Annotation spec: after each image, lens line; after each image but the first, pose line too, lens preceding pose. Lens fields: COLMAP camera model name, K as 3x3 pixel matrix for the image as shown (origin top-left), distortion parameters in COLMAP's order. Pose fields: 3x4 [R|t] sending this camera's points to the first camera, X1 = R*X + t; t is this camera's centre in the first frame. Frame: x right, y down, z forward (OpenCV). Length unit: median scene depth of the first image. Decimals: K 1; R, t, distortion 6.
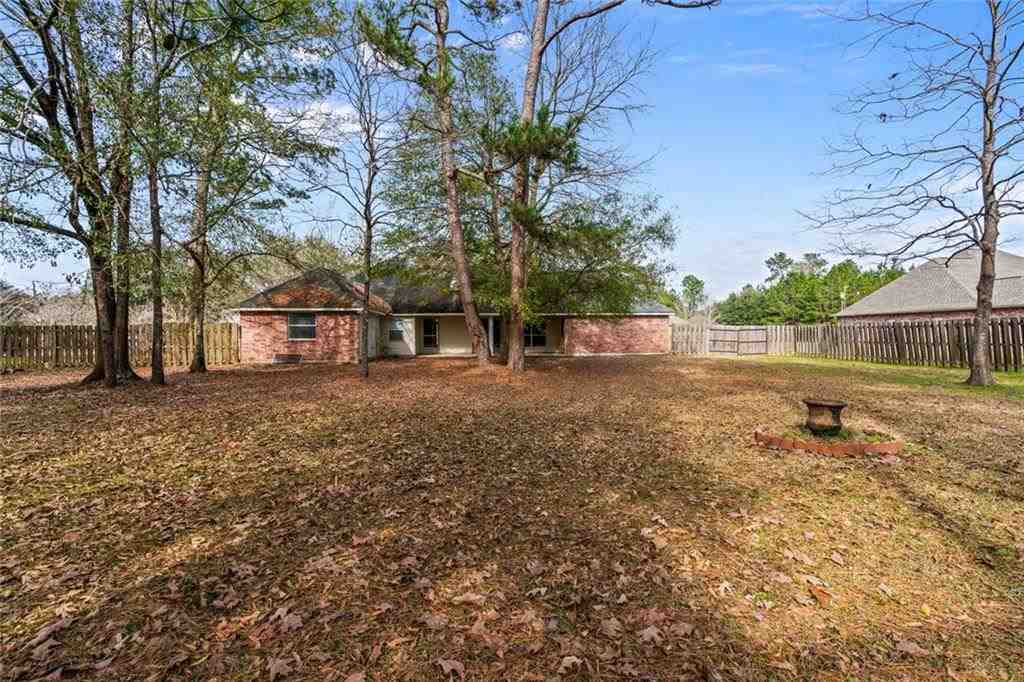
lens RADIAL K [[459.6, 0, 511.8], [0, 459.6, 338.0], [0, 0, 1]] dist [-0.004618, 0.003392]
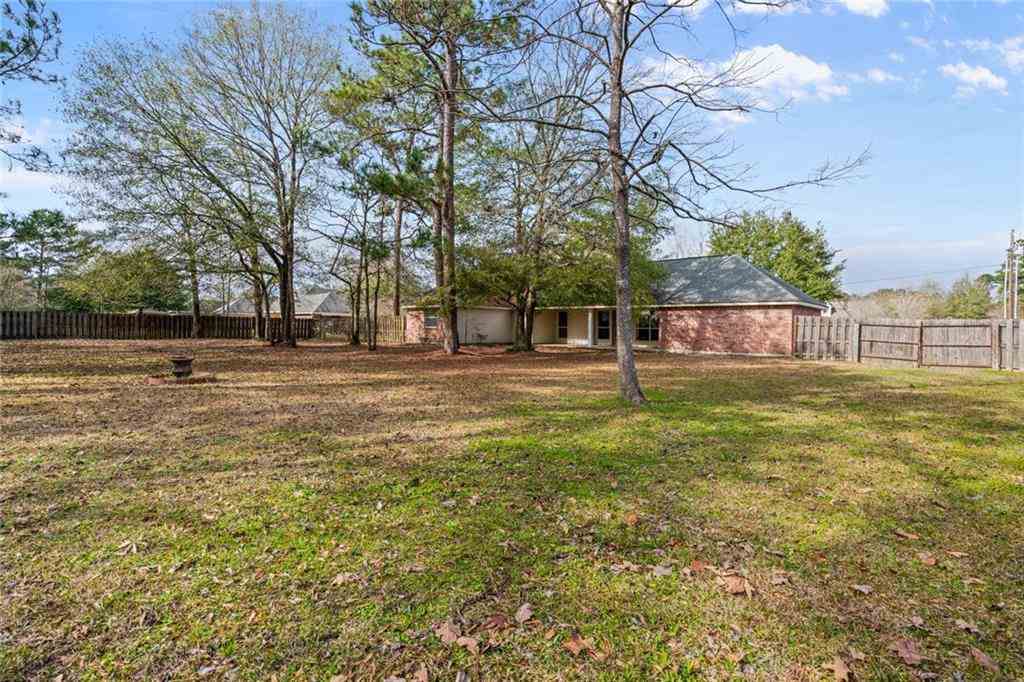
lens RADIAL K [[459.6, 0, 512.1], [0, 459.6, 339.0], [0, 0, 1]] dist [-0.004618, 0.003392]
pose [[0.616808, 0.034404, -0.786362, 0.653073], [-0.018311, 0.999401, 0.029363, -0.007408], [0.786901, -0.003712, 0.617068, 0.191251]]
